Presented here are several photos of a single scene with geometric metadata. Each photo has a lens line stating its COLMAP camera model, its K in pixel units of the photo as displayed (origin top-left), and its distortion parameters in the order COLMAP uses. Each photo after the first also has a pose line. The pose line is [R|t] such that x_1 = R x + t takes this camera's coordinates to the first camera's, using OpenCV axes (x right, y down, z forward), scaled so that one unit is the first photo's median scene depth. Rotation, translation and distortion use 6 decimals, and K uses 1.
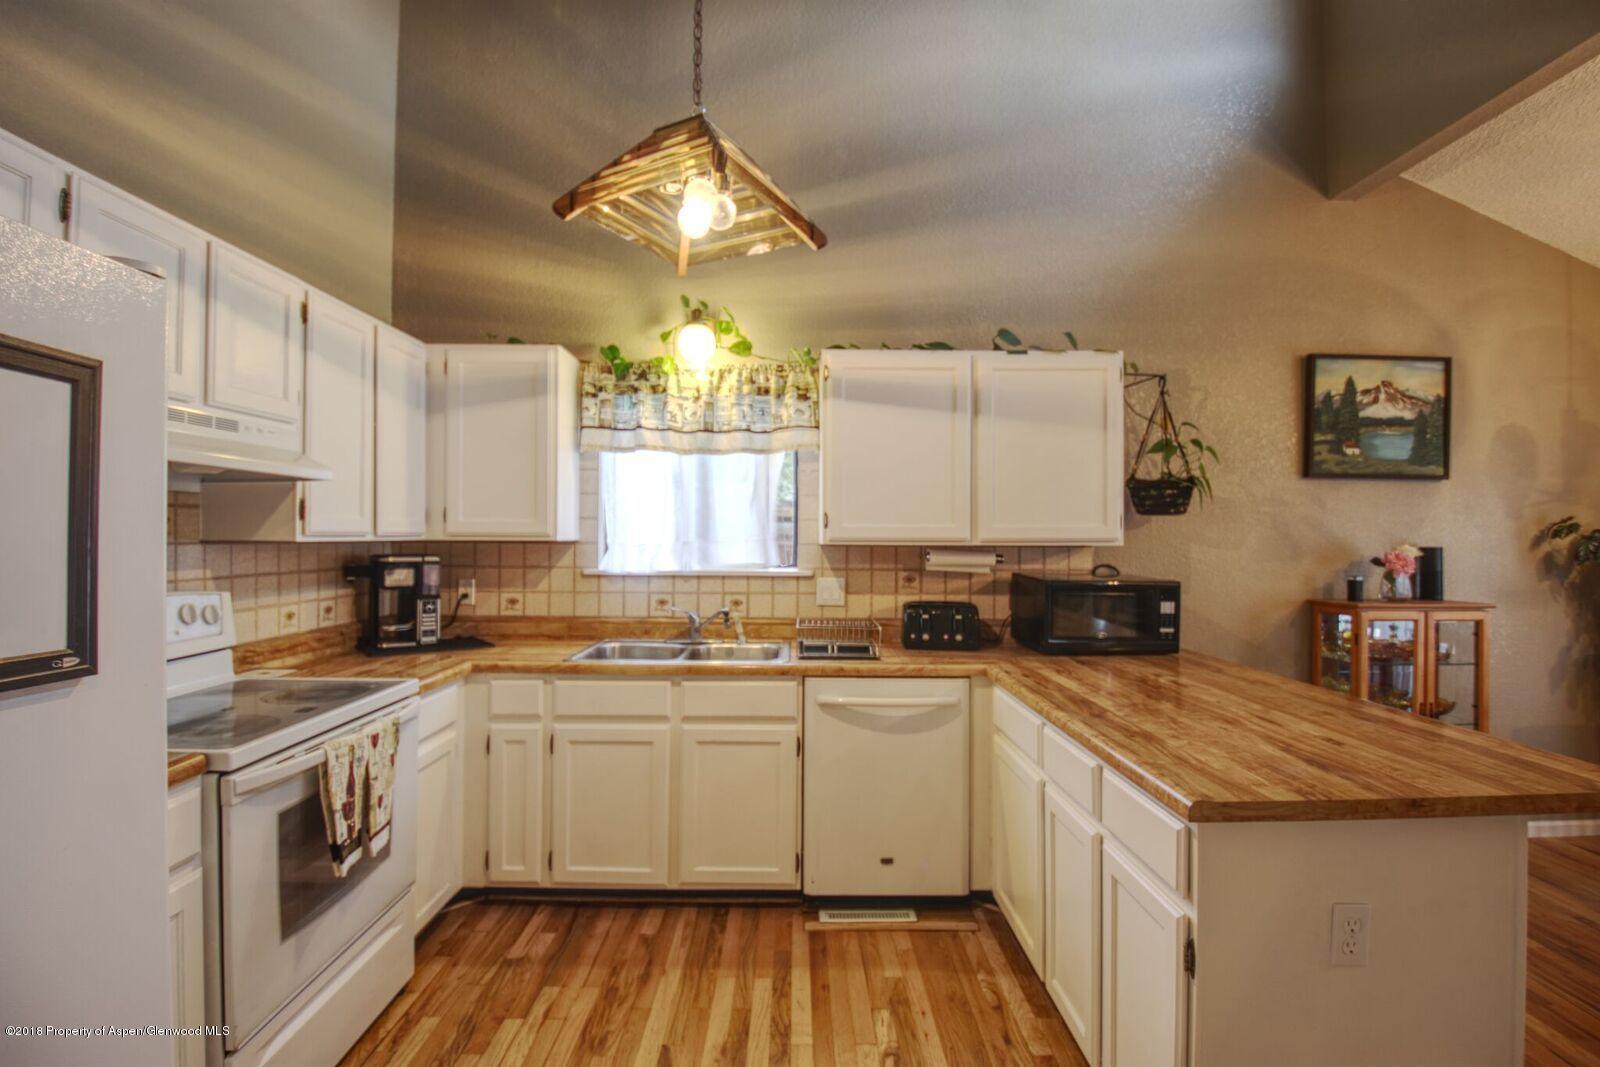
lens RADIAL K [[737.7, 0, 798.7], [0, 737.7, 531.2], [0, 0, 1]] dist [-0.003964, -0.006009]
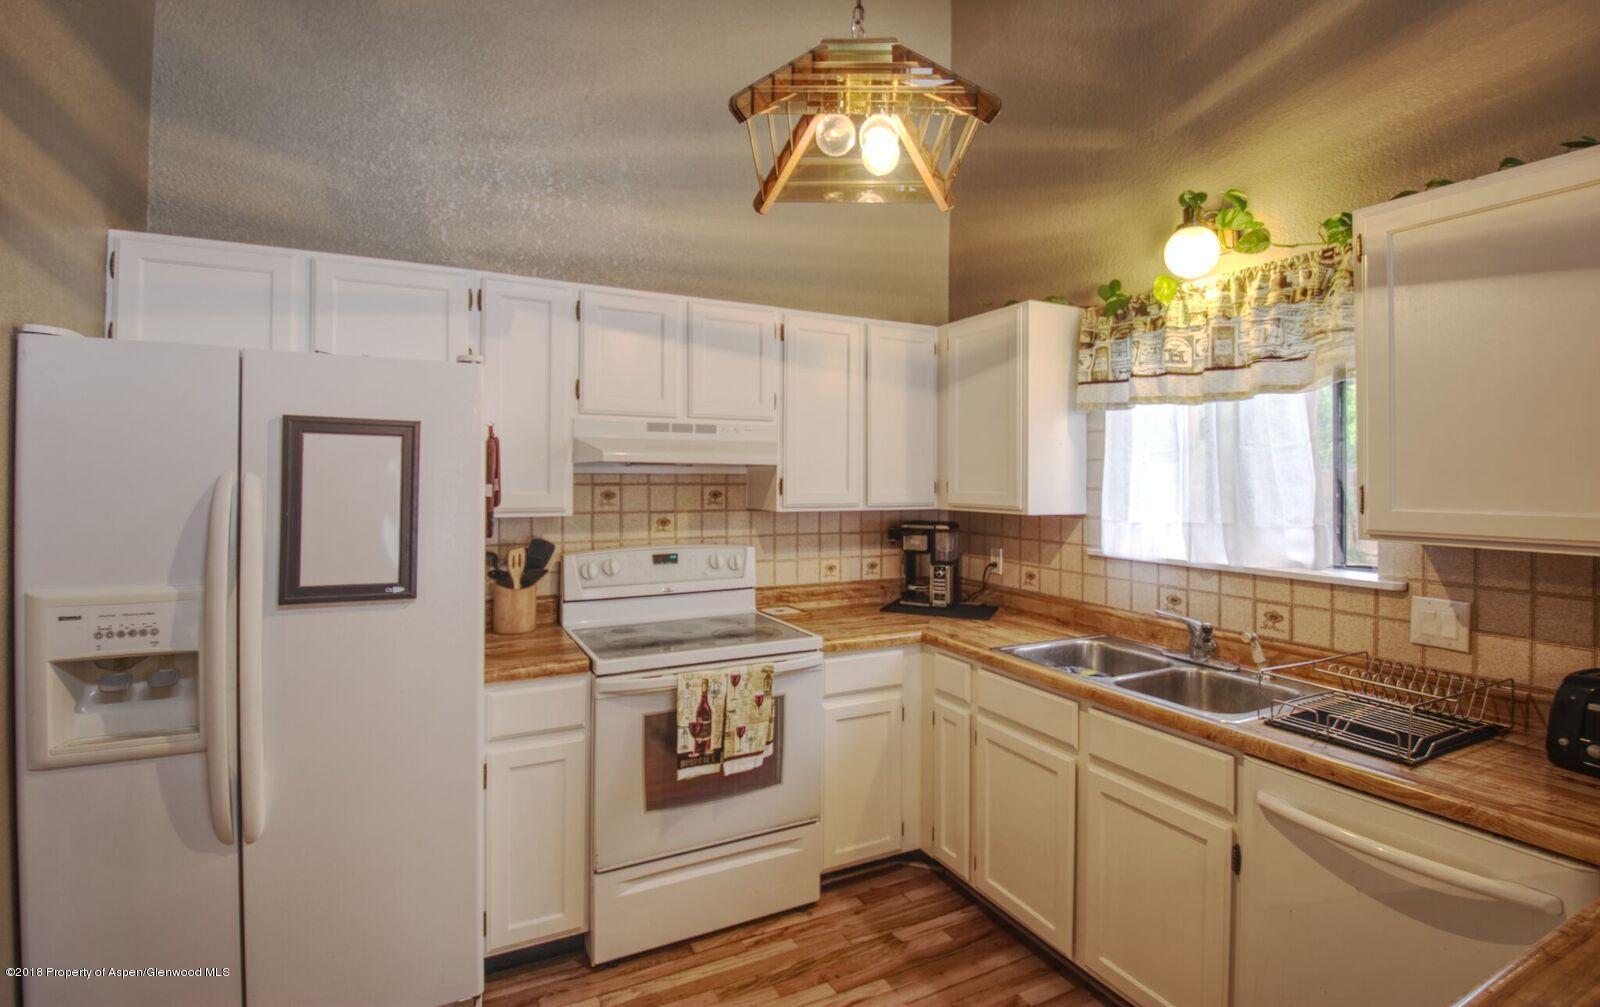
lens RADIAL K [[734.7, 0, 794.7], [0, 734.7, 472.1], [0, 0, 1]] dist [-0.004720, -0.004896]
pose [[0.450173, -0.010703, -0.892877, 0.323121], [0.000006, 0.999928, -0.011984, -0.027020], [0.892942, 0.005390, 0.450140, 0.311701]]
